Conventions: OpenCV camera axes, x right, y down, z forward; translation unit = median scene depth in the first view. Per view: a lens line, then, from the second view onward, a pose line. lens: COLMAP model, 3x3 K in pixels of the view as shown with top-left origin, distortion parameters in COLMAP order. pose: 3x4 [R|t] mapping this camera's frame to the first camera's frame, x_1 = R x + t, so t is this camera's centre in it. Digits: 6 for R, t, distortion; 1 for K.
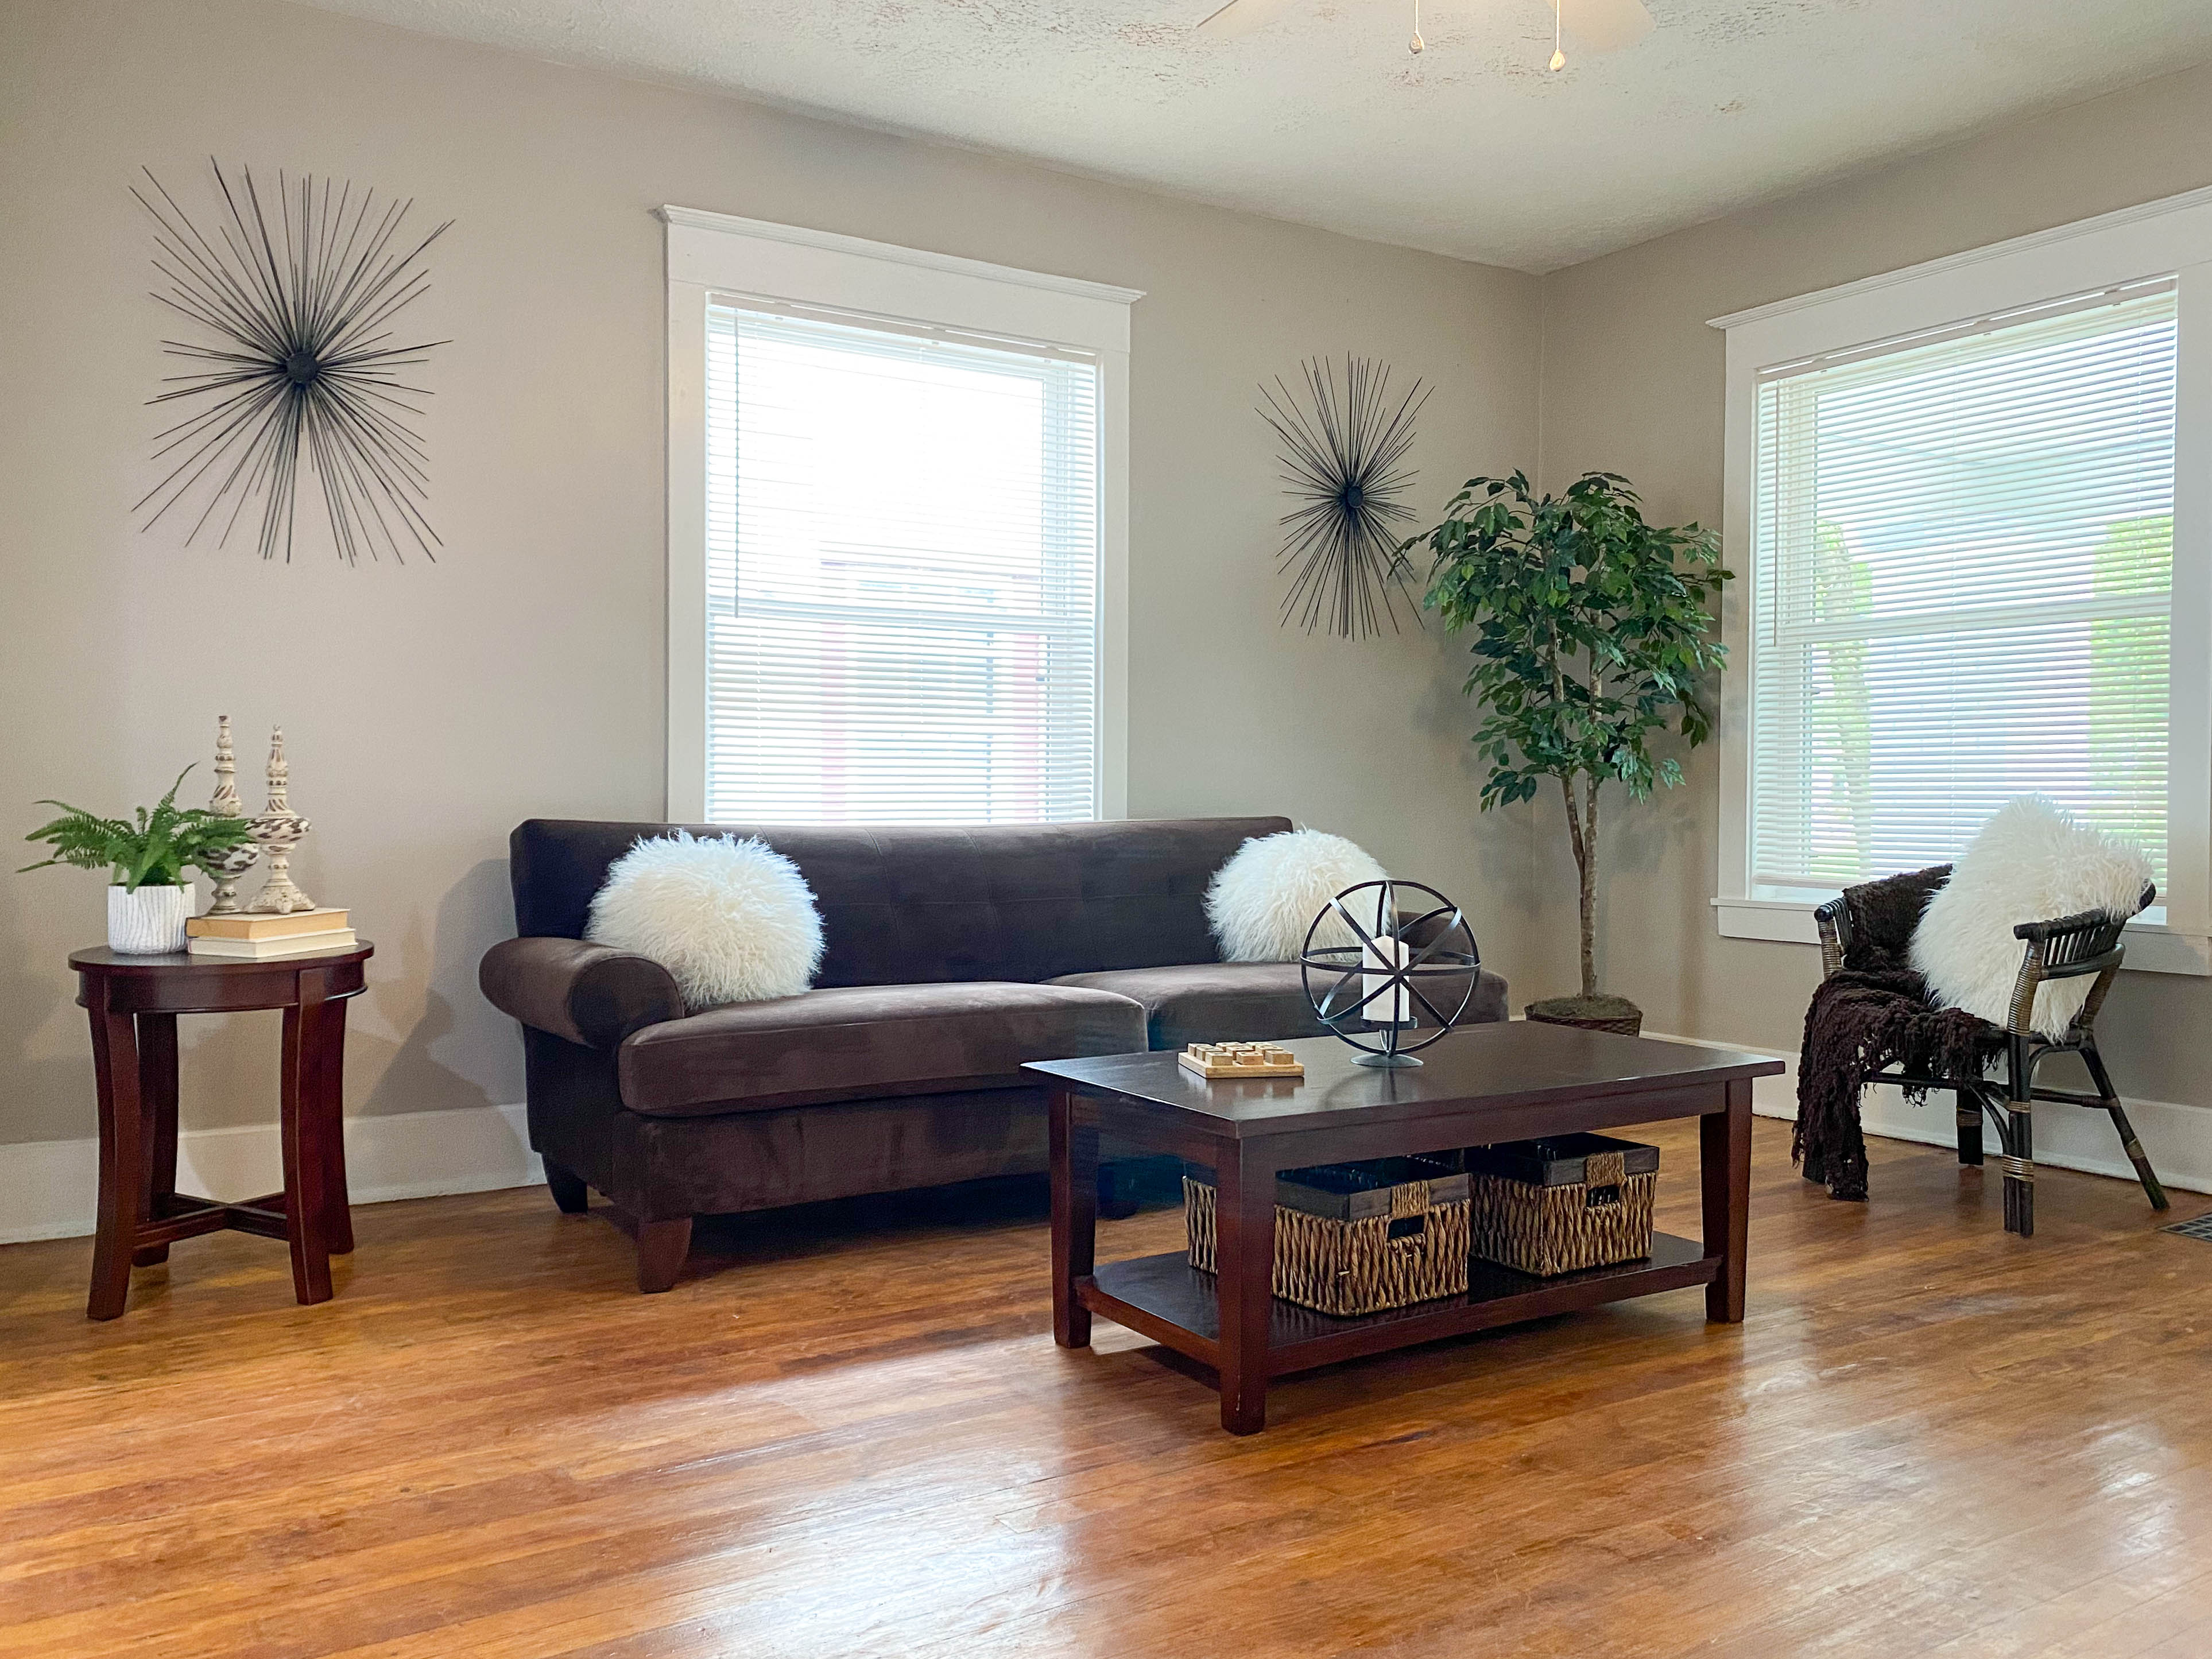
lens RADIAL K [[1784.9, 0, 1011.9], [0, 1784.9, 825.7], [0, 0, 1]] dist [0.017235, 0.007181]
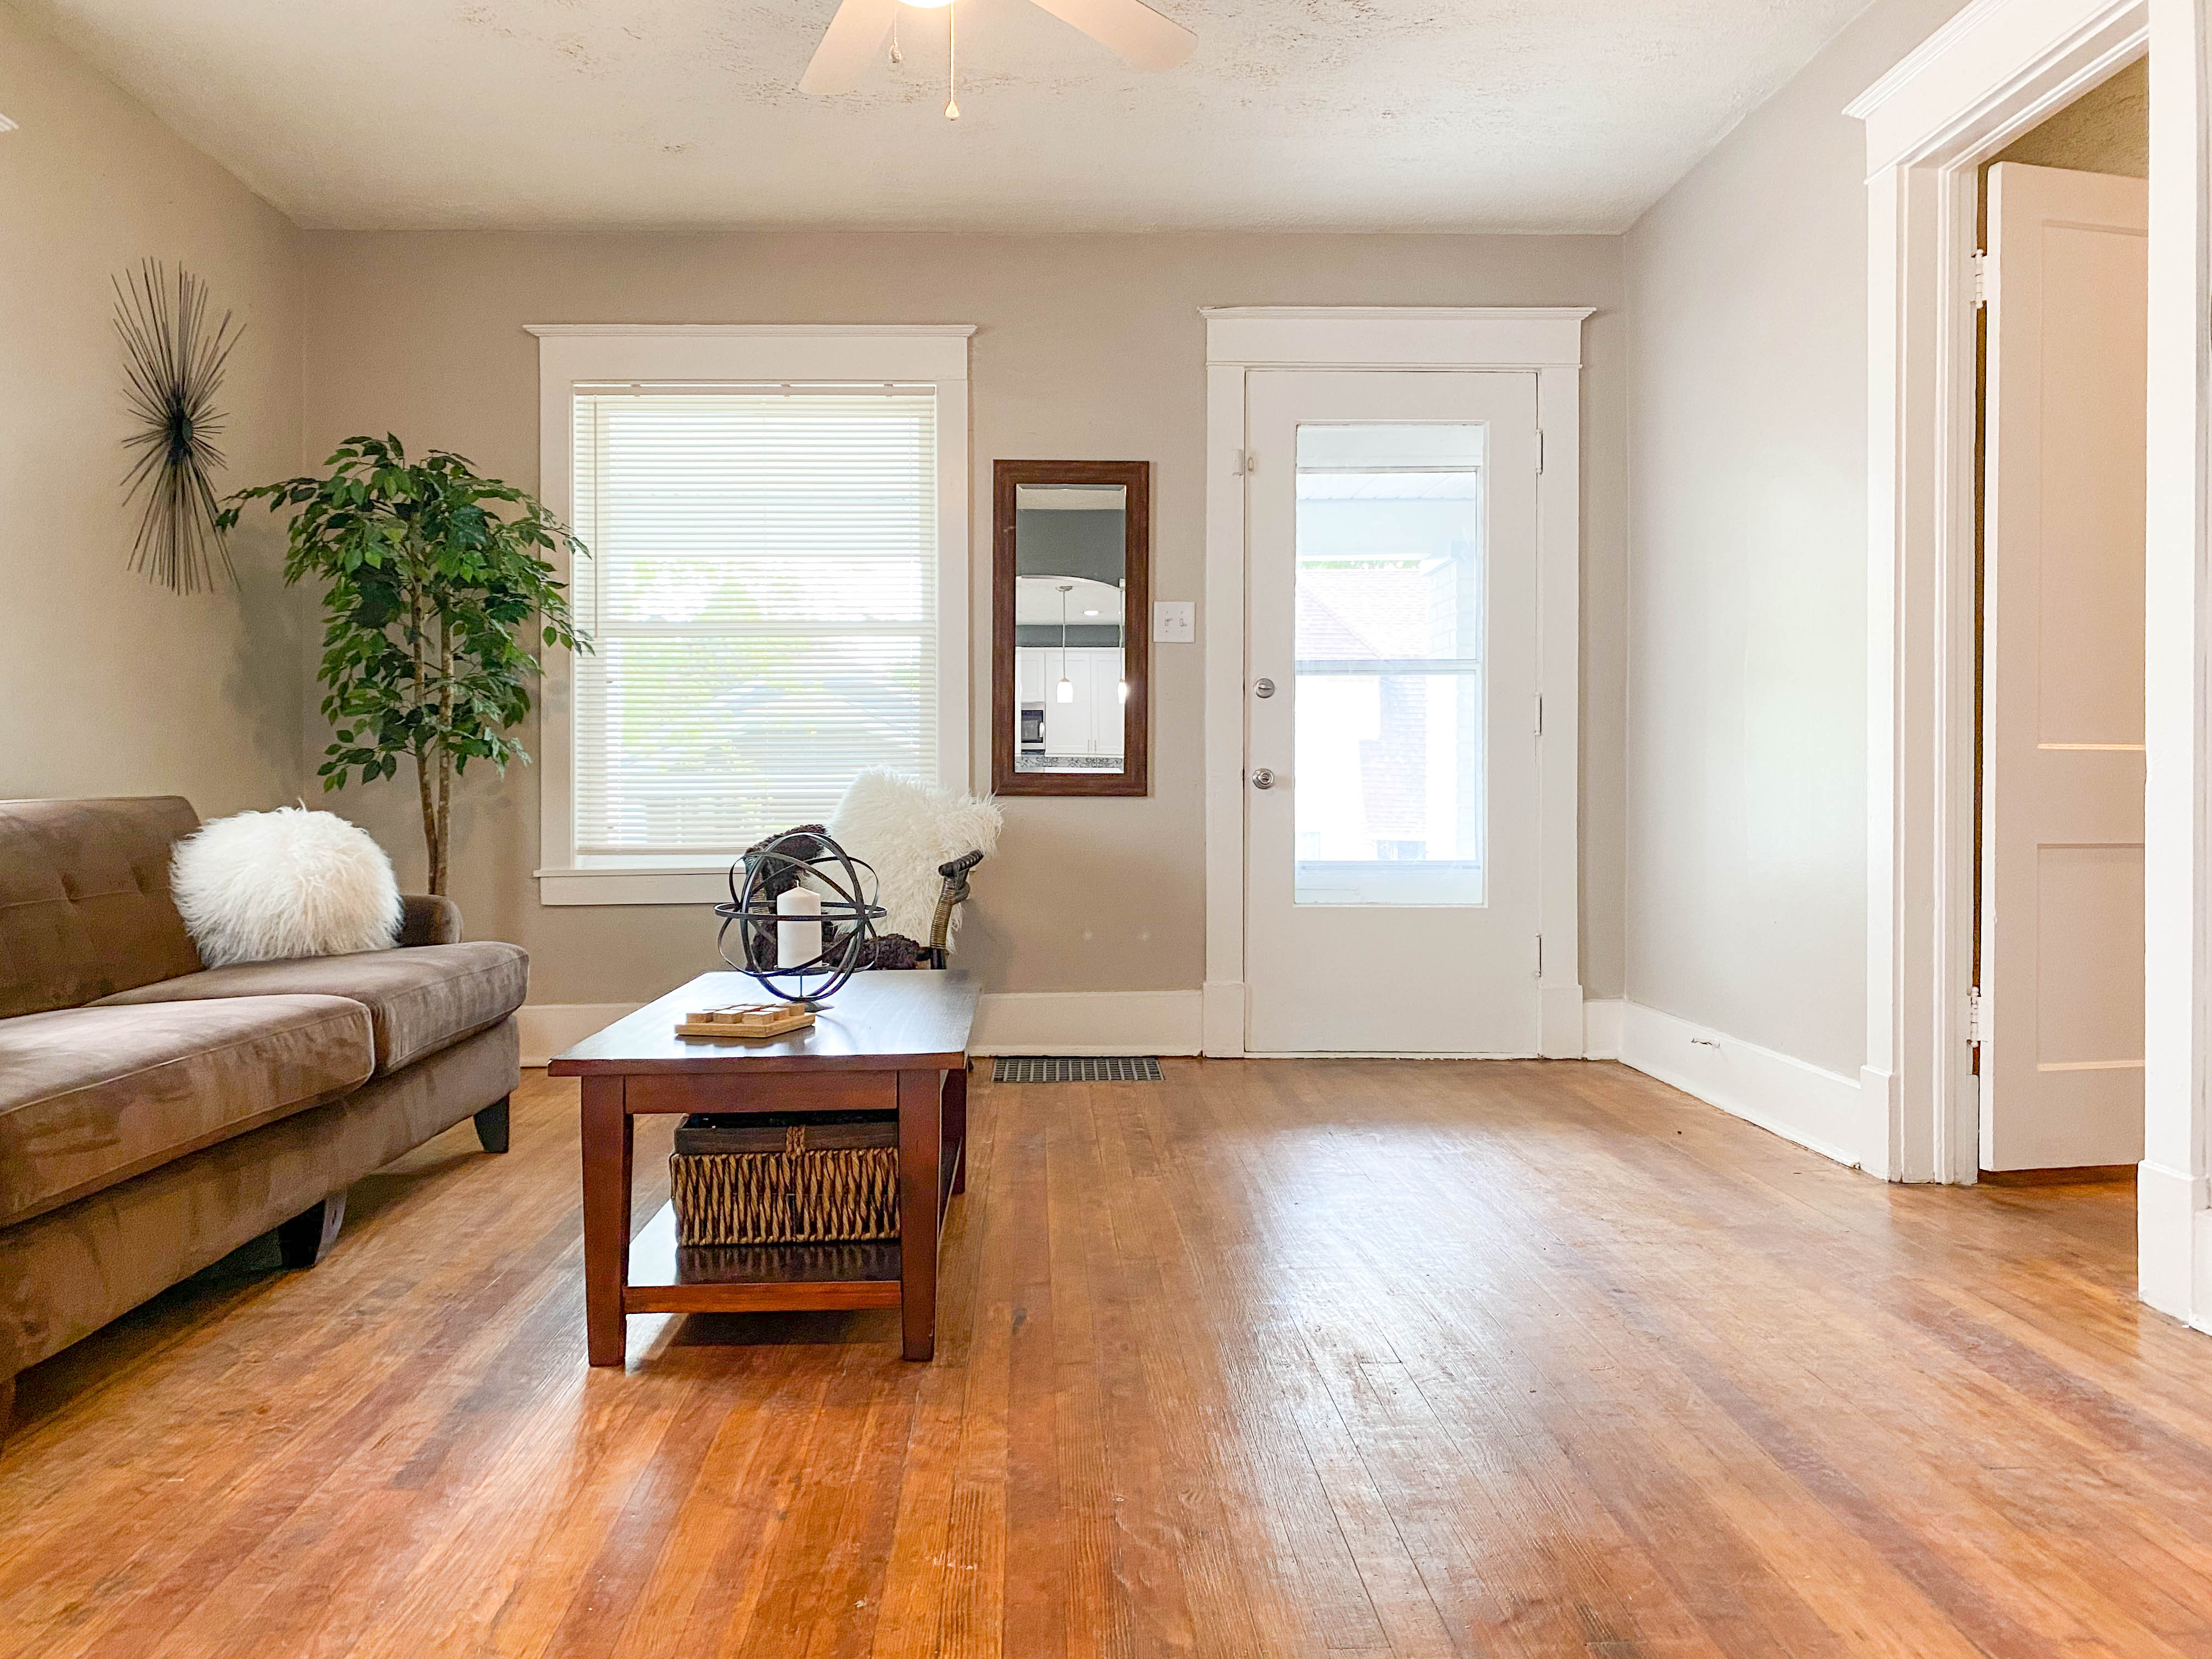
lens RADIAL K [[1717.9, 0, 1106.8], [0, 1717.9, 819.0], [0, 0, 1]] dist [0.008266, -0.010462]
pose [[0.488893, -0.020078, 0.872112, -0.538689], [0.027931, 0.999583, 0.007355, 0.019437], [-0.871896, 0.020763, 0.489250, 0.332692]]
